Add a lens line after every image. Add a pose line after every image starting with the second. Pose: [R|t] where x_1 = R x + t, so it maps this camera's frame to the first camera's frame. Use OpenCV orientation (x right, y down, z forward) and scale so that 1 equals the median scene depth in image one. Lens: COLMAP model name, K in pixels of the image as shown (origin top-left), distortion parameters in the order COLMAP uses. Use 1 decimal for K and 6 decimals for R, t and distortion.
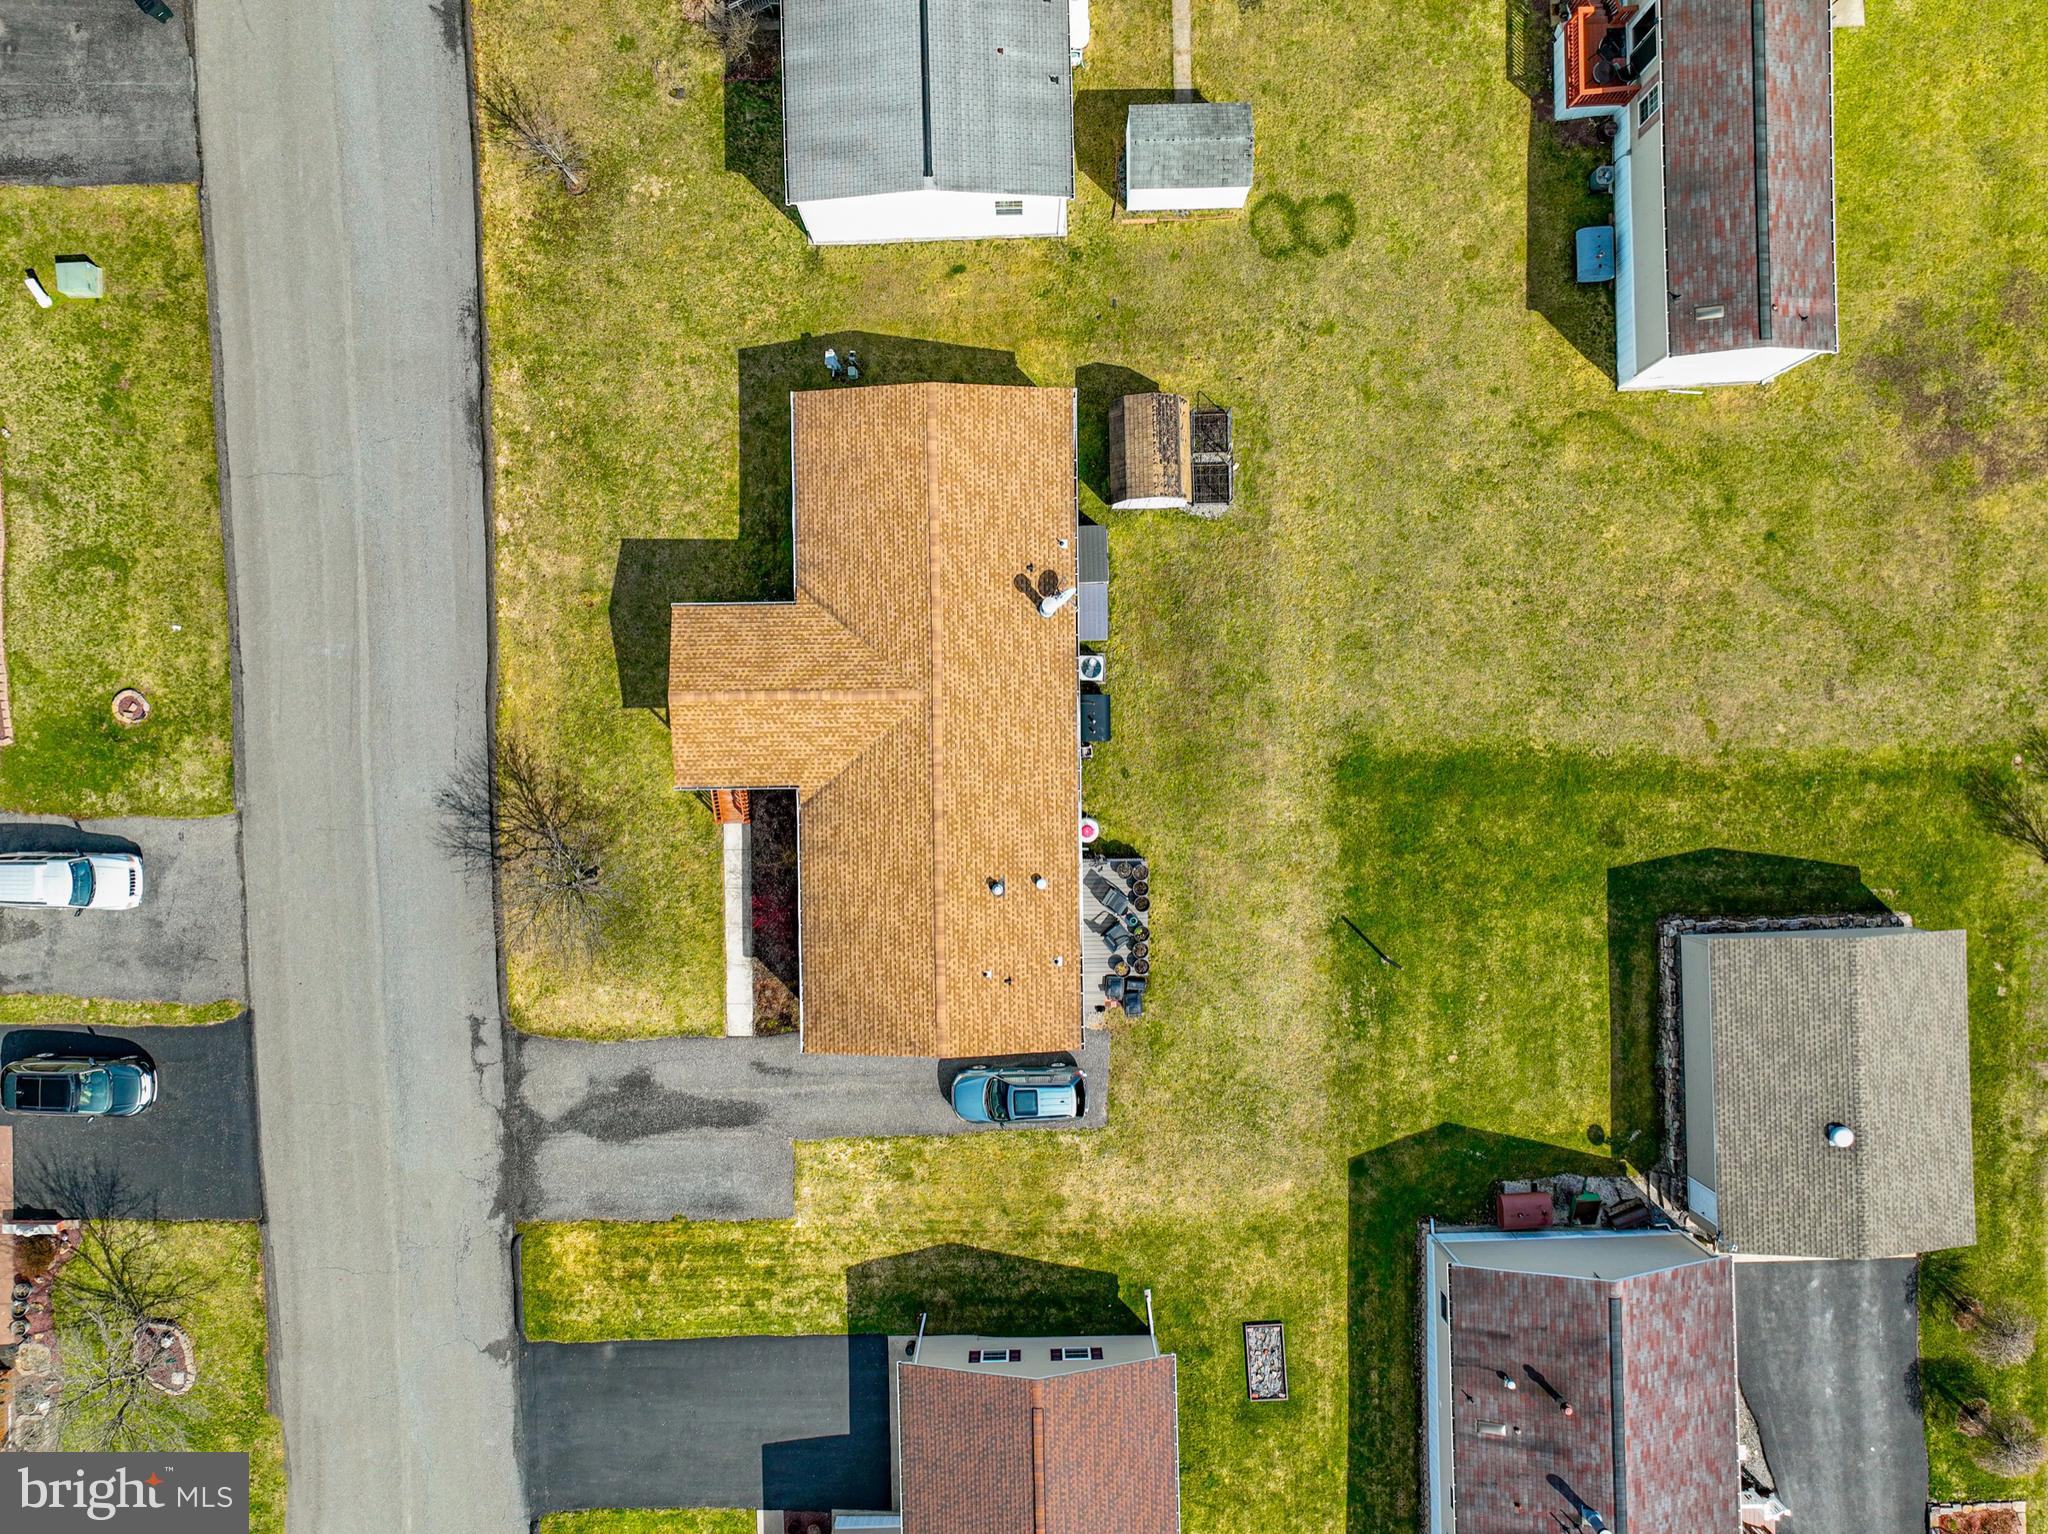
lens RADIAL K [[1443.2, 0, 1028.4], [0, 1443.2, 763.7], [0, 0, 1]] dist [0.003877, 0.006641]
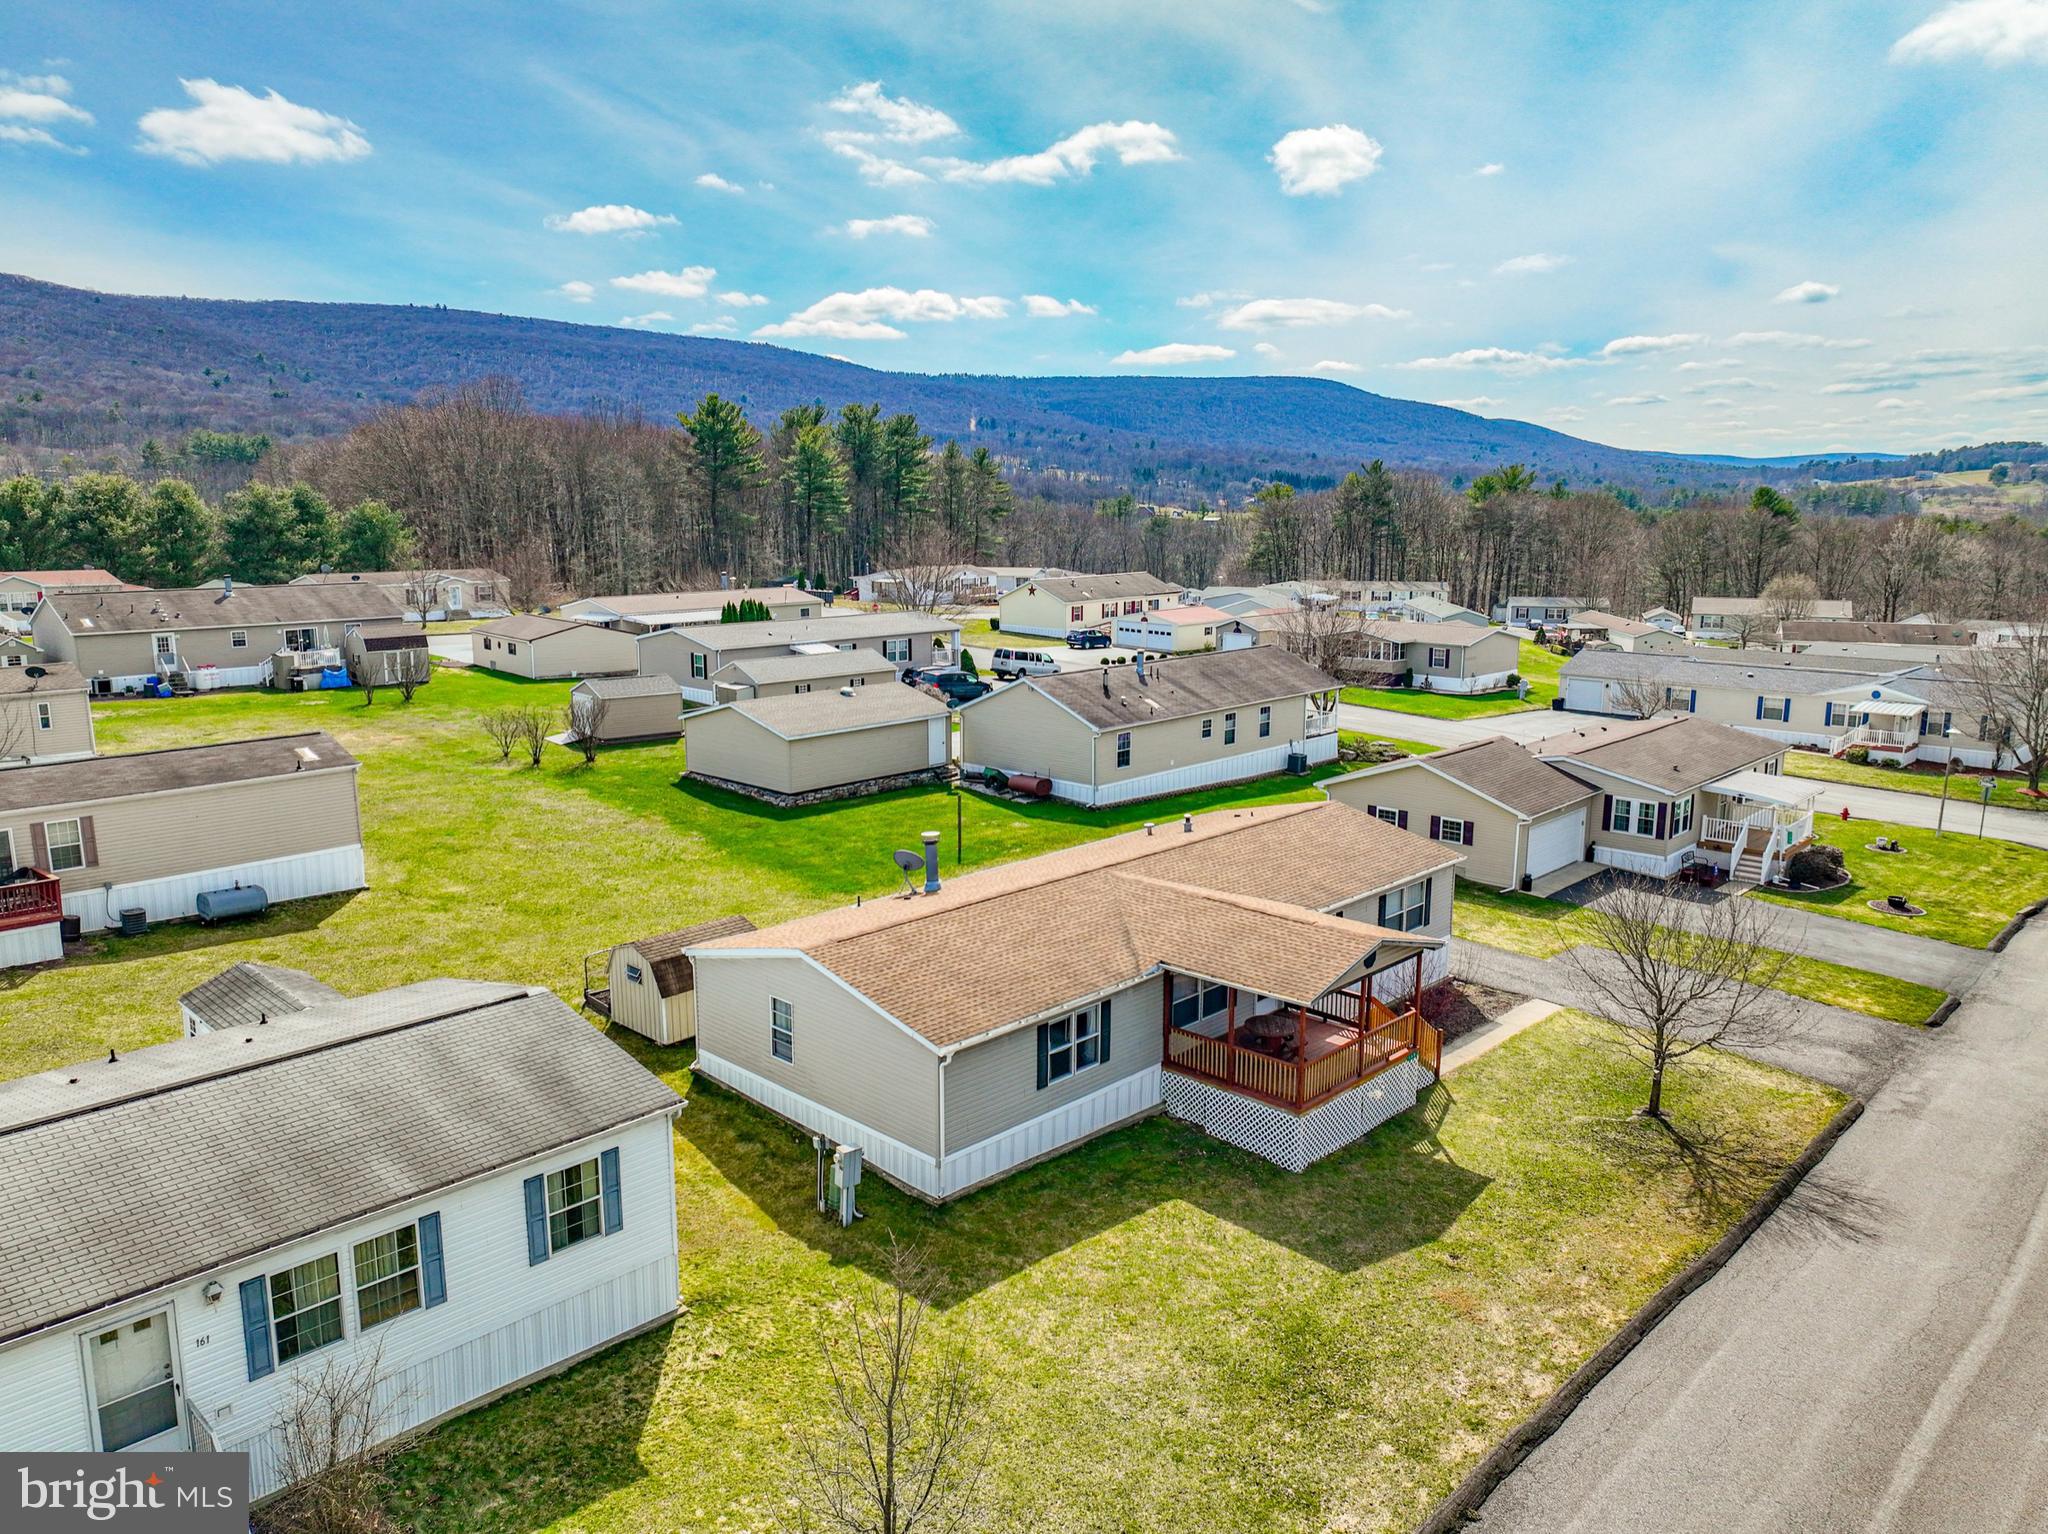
lens RADIAL K [[1443.2, 0, 1034.7], [0, 1443.2, 771.3], [0, 0, 1]] dist [0.003877, 0.006641]
pose [[-0.713410, -0.134026, 0.687811, -0.551000], [0.700705, -0.147253, 0.698090, -0.591435], [0.007719, 0.979976, 0.198964, 0.708391]]
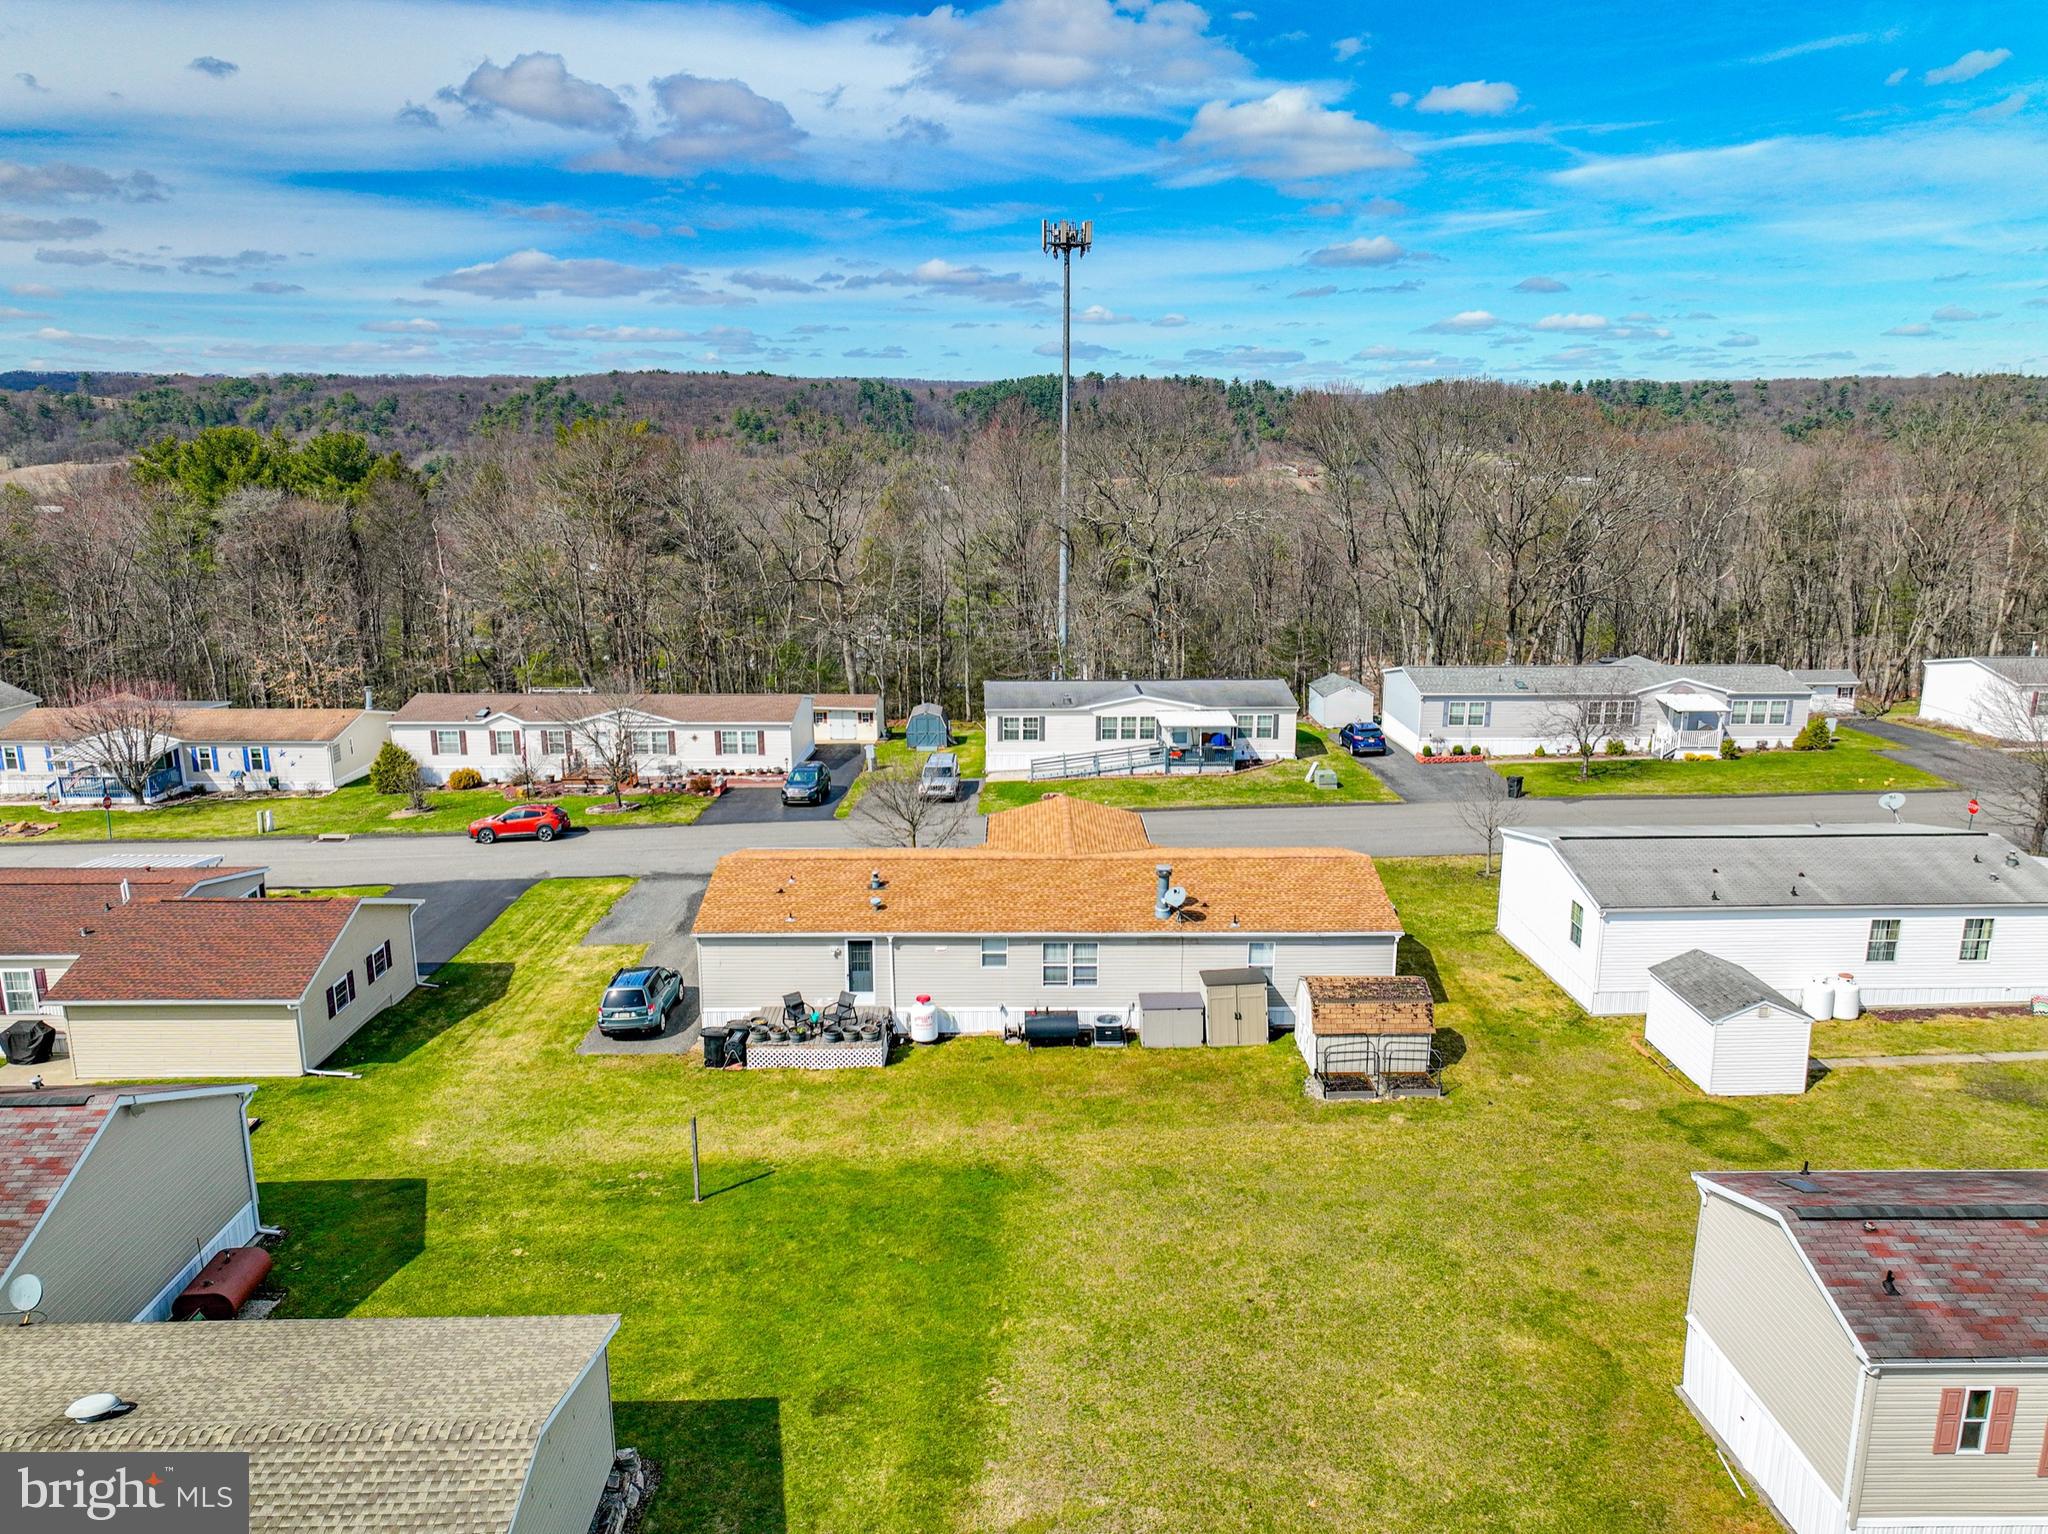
lens RADIAL K [[1443.2, 0, 1025.5], [0, 1443.2, 766.3], [0, 0, 1]] dist [0.003877, 0.006641]
pose [[-0.009864, 0.234091, -0.972165, 0.846409], [-0.999899, -0.012215, 0.007204, -0.019666], [-0.010188, 0.972138, 0.234188, 0.631429]]
